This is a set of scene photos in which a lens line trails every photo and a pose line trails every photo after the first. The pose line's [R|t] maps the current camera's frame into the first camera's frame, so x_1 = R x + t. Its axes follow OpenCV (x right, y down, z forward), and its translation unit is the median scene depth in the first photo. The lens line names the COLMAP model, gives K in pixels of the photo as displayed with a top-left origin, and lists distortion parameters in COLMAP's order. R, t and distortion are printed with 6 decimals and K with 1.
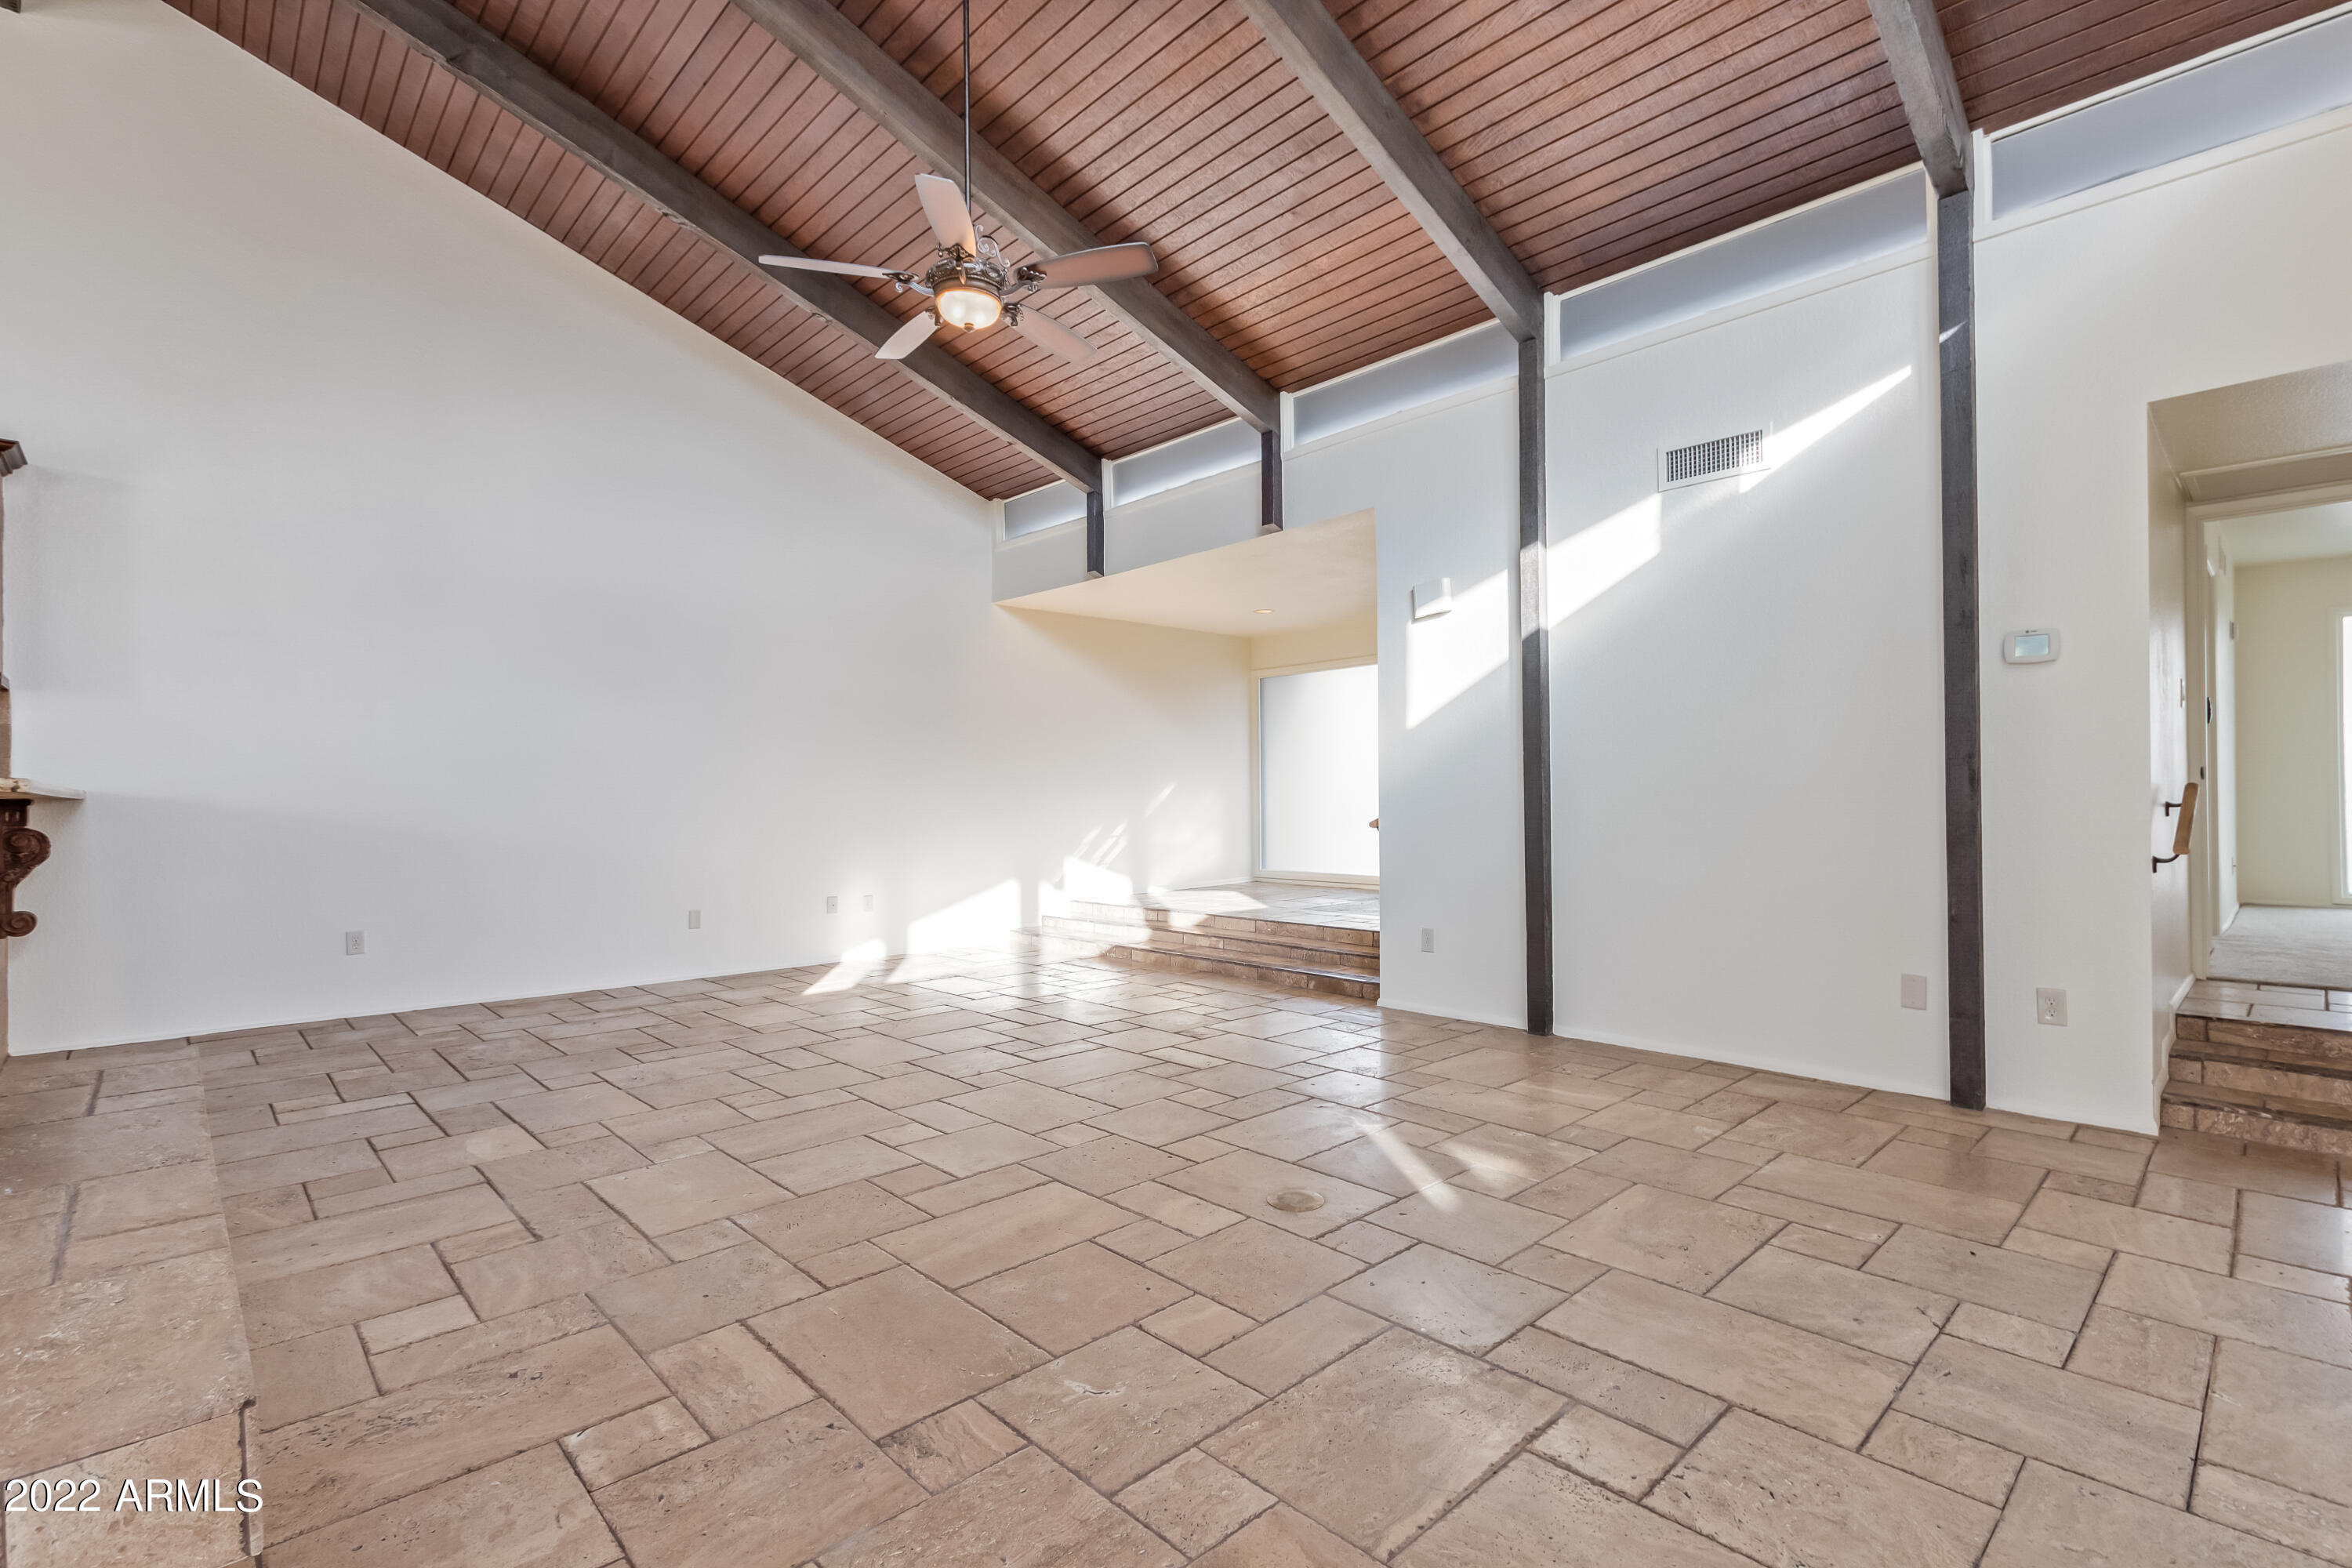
lens RADIAL K [[1073.7, 0, 1199.7], [0, 1073.7, 784.7], [0, 0, 1]] dist [0.002539, -0.001244]
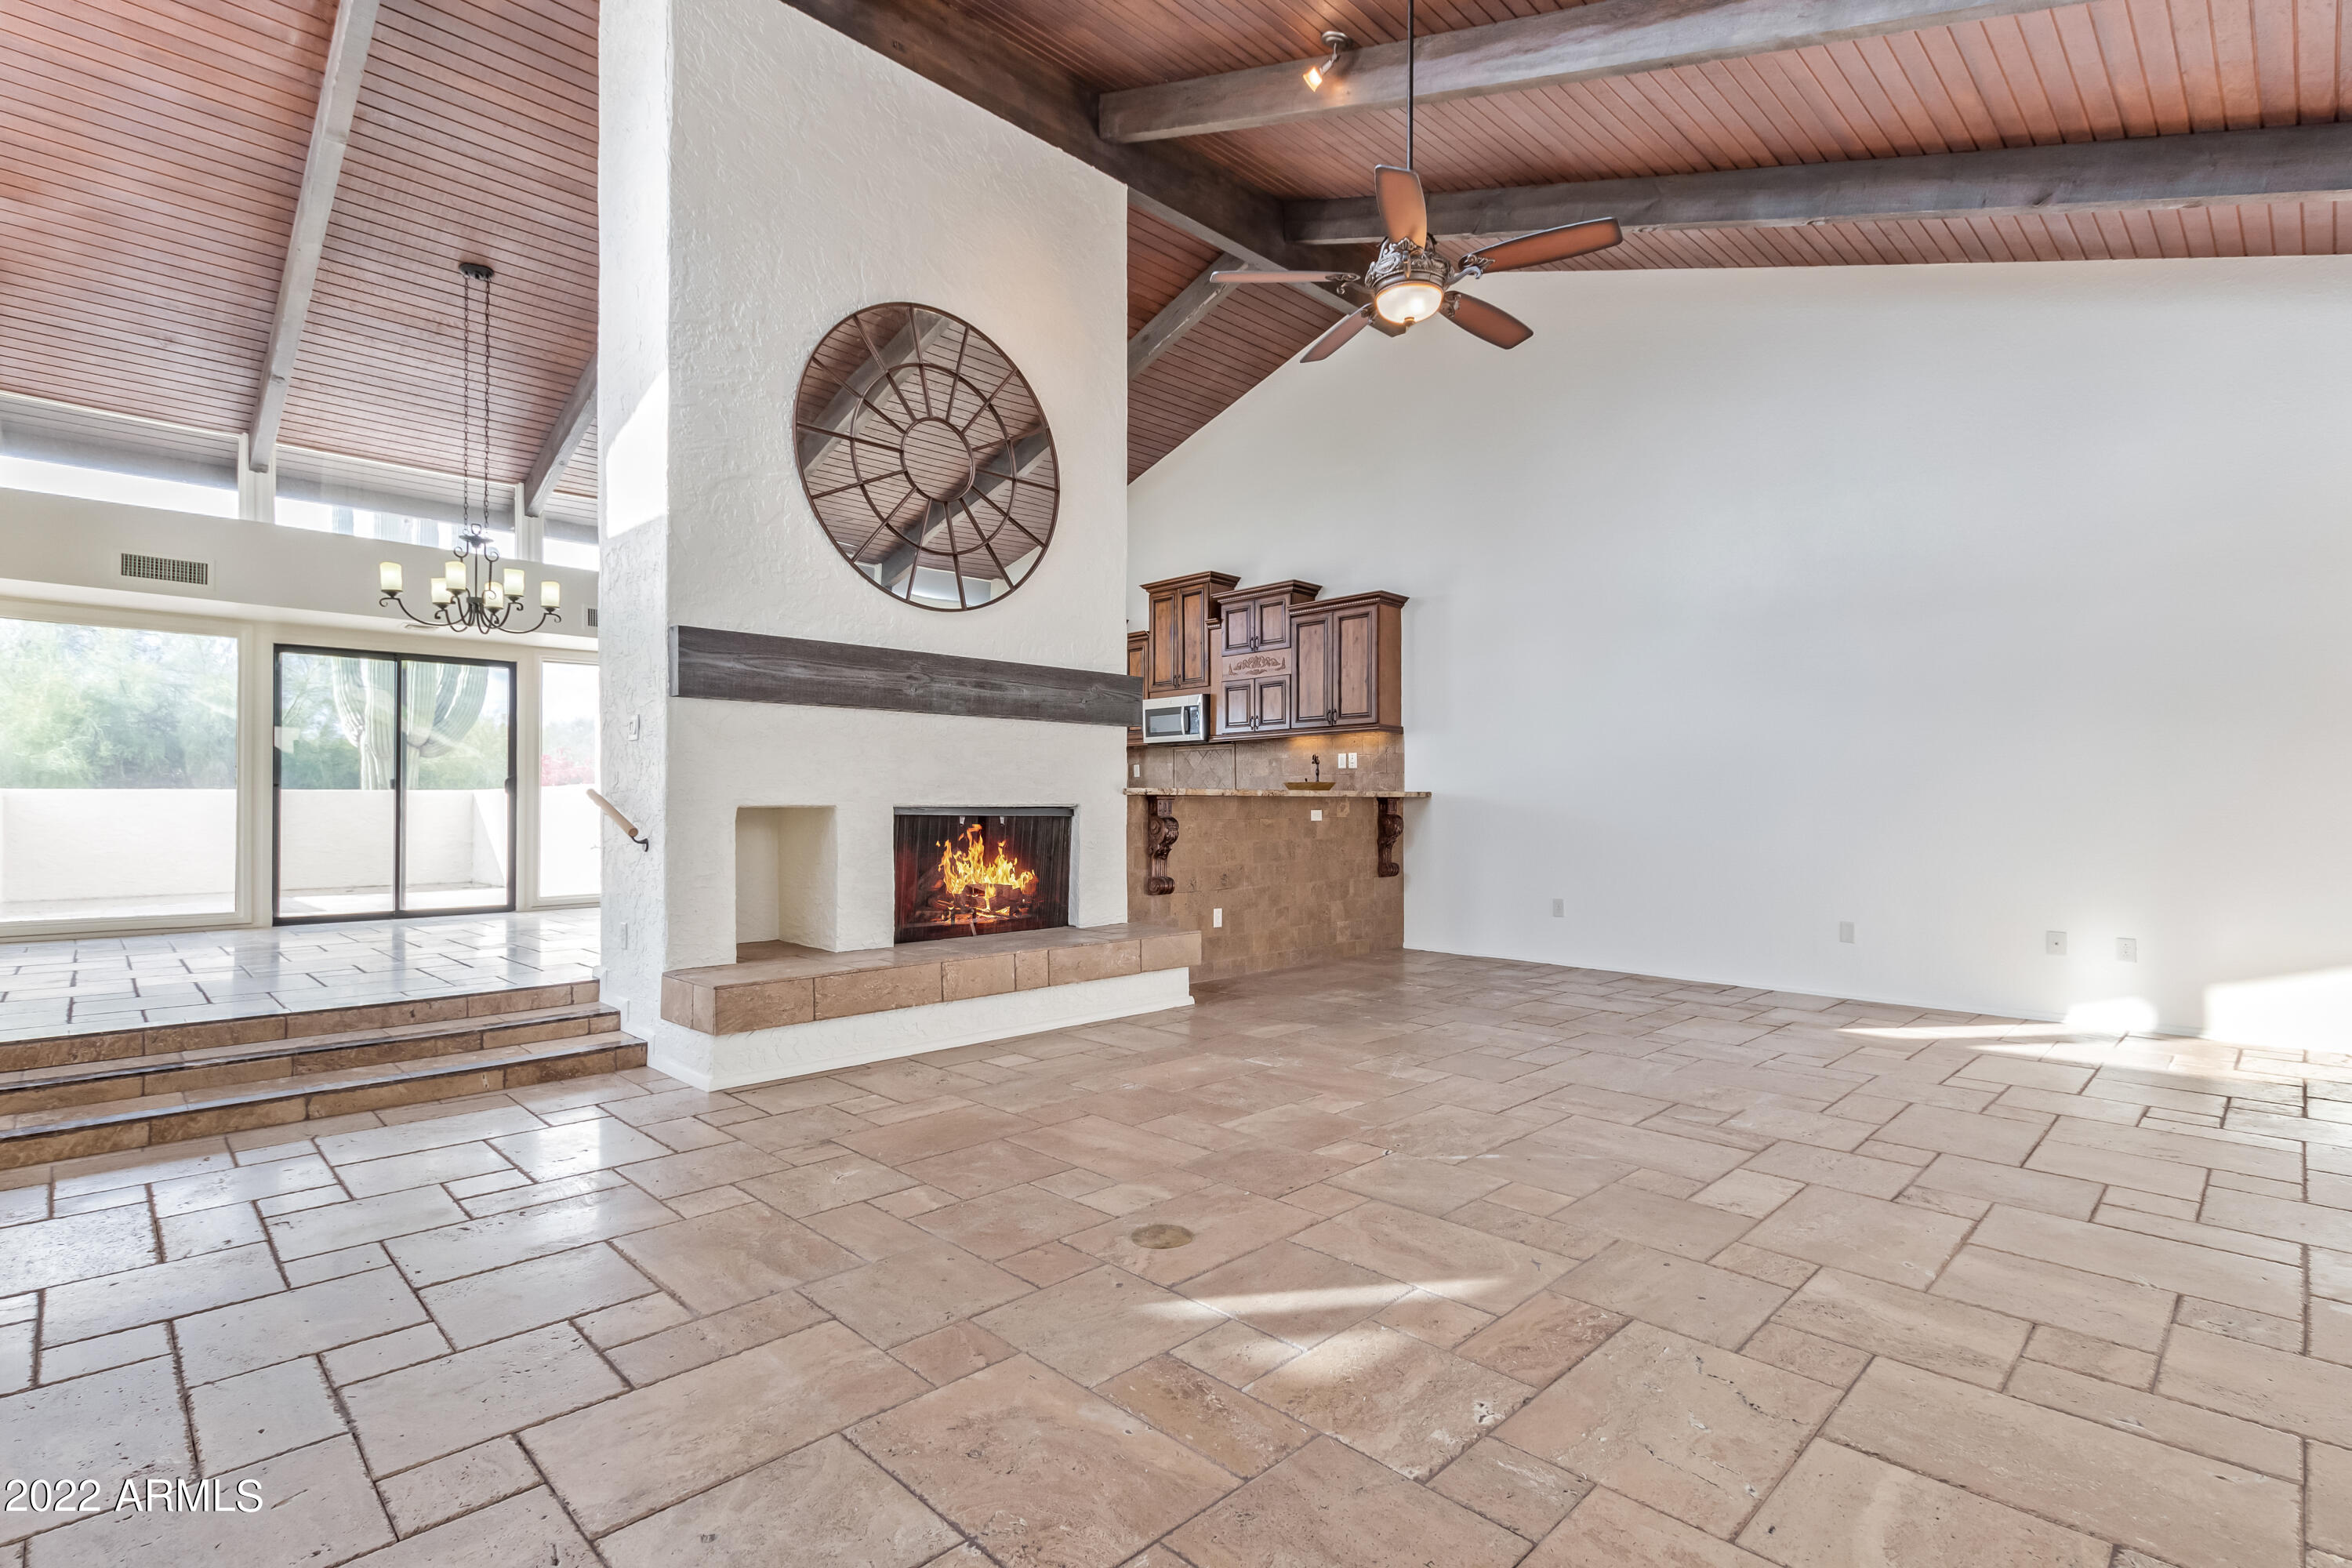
lens RADIAL K [[1097.3, 0, 1169.5], [0, 1097.3, 790.3], [0, 0, 1]] dist [0.002043, -0.000311]
pose [[0.013388, -0.003695, -0.999904, 0.885244], [0.012732, 0.999913, -0.003524, 0.005867], [0.999829, -0.012684, 0.013434, 0.854893]]
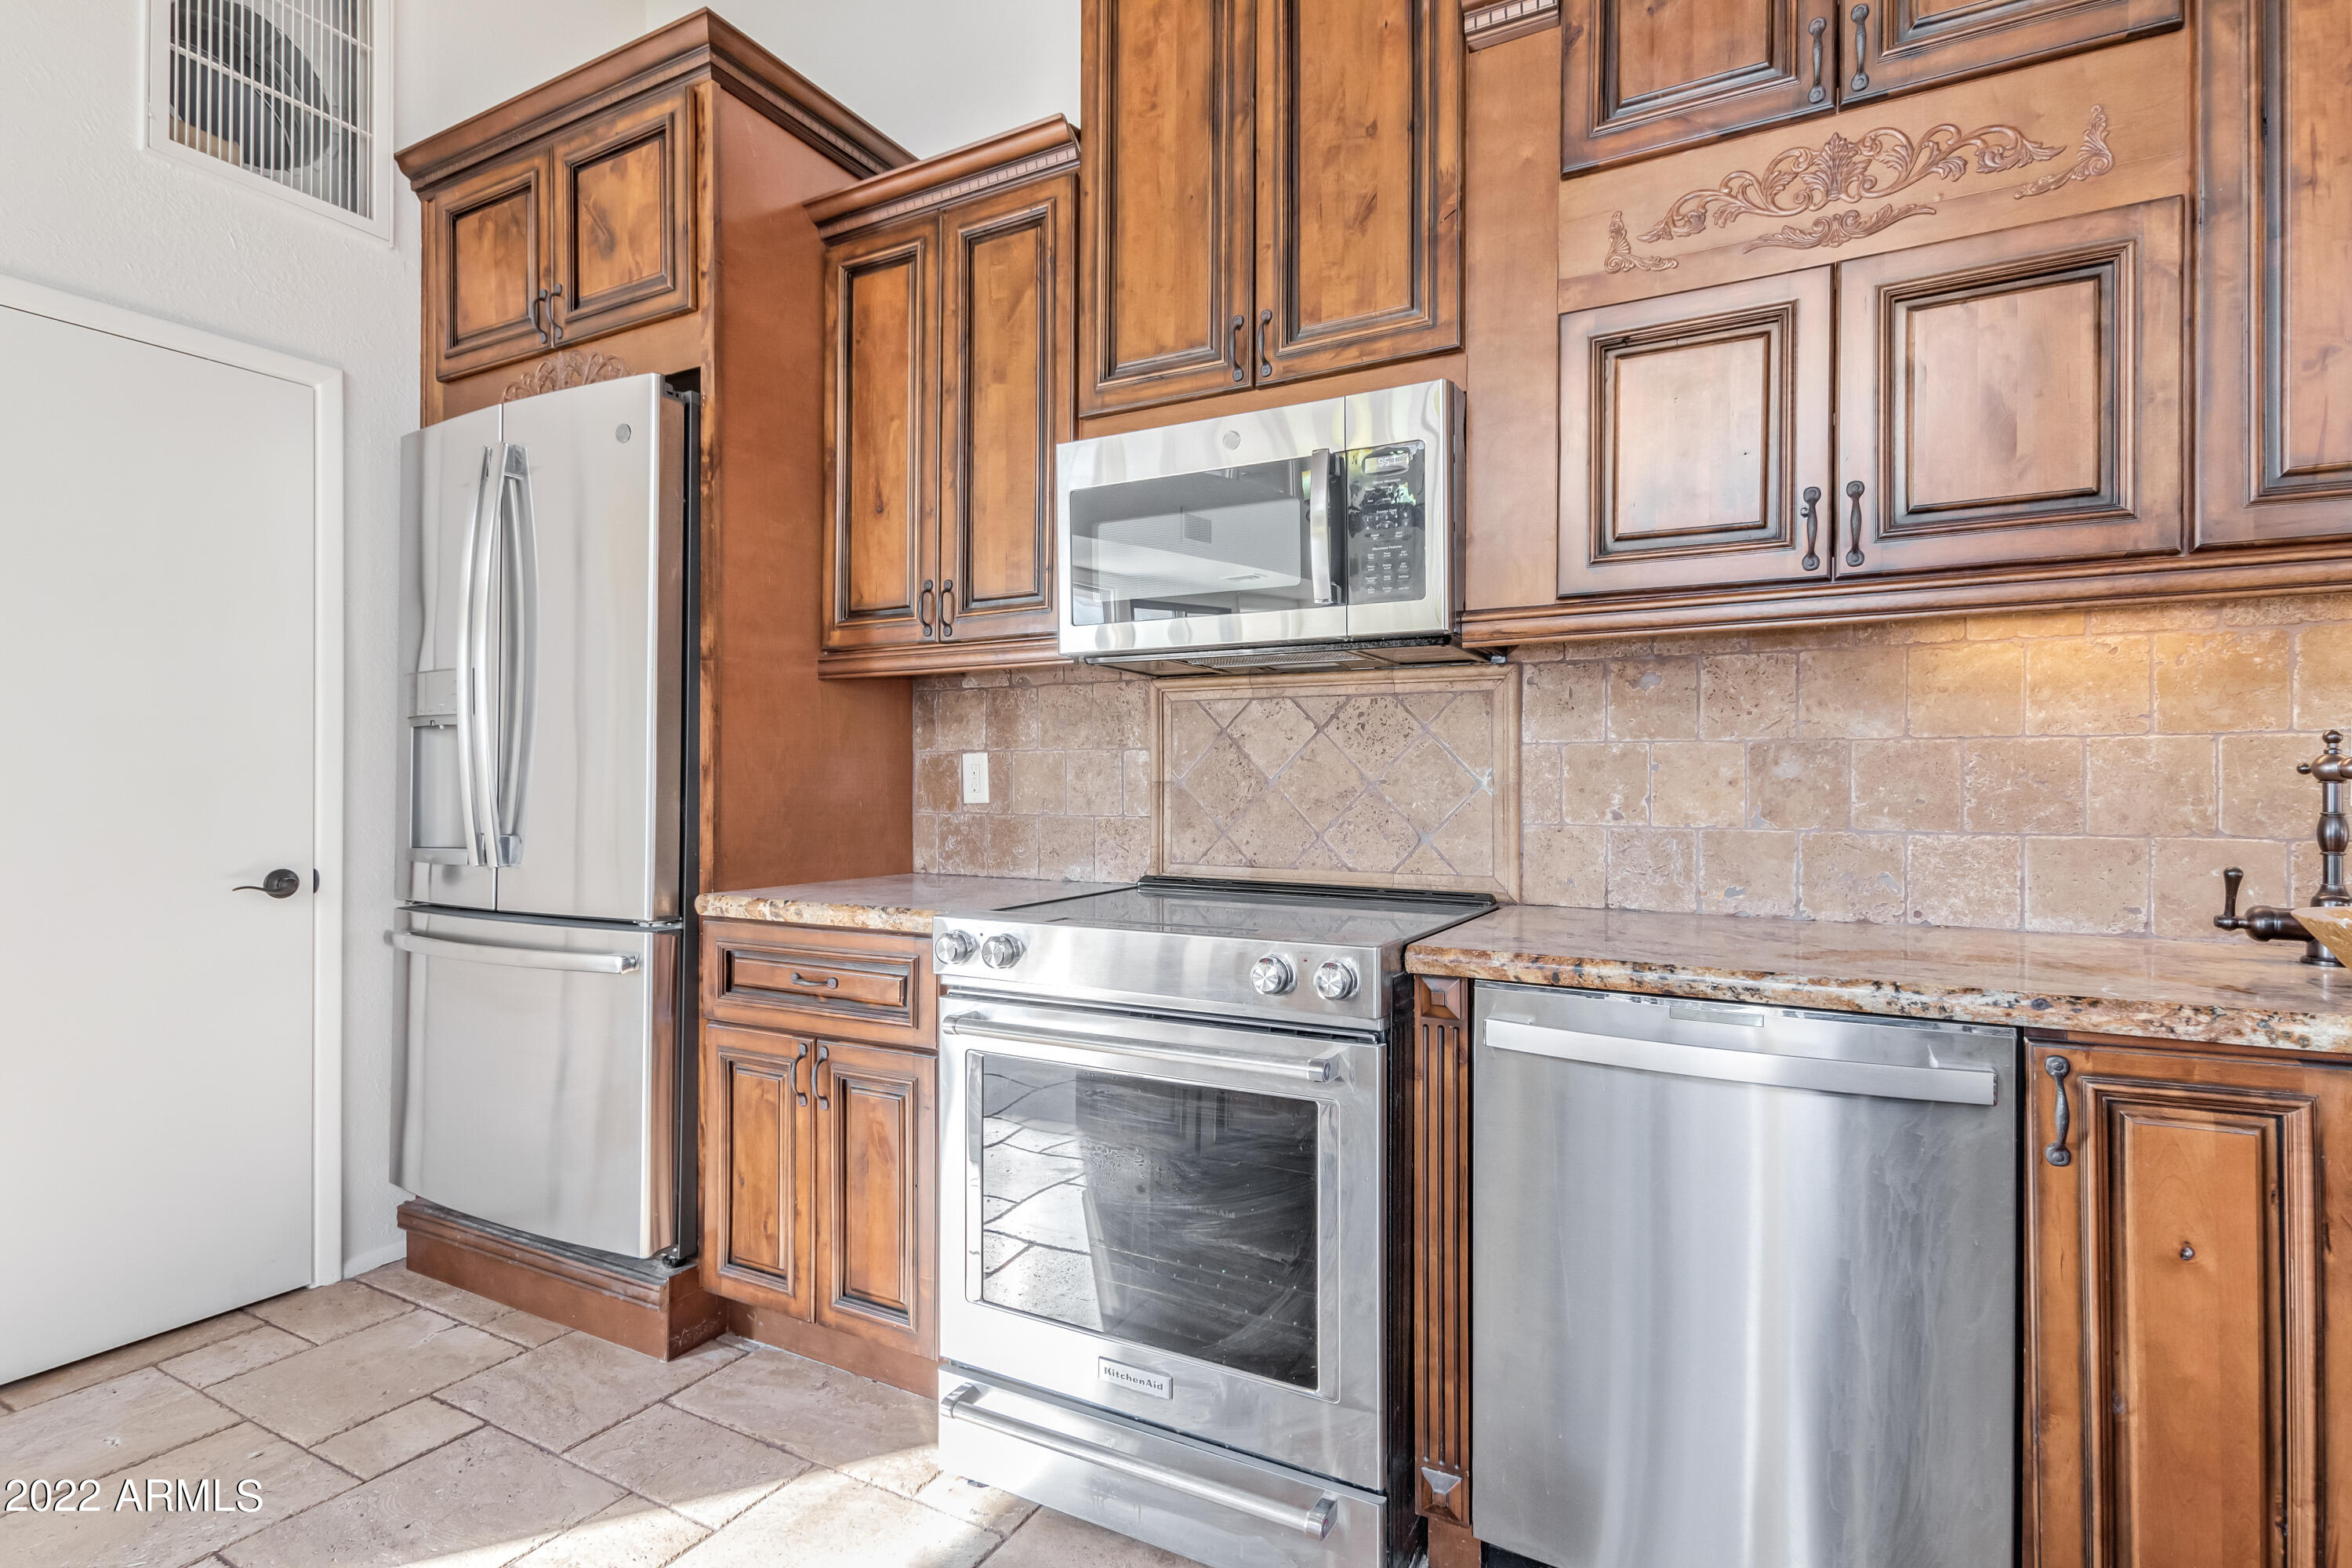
lens RADIAL K [[1161.9, 0, 1170.7], [0, 1161.9, 782.0], [0, 0, 1]] dist [0.011965, -0.000445]
pose [[0.291233, 0.009341, -0.956607, -1.255947], [0.003944, 0.999932, 0.010965, -0.061527], [0.956644, -0.006967, 0.291176, 0.708137]]
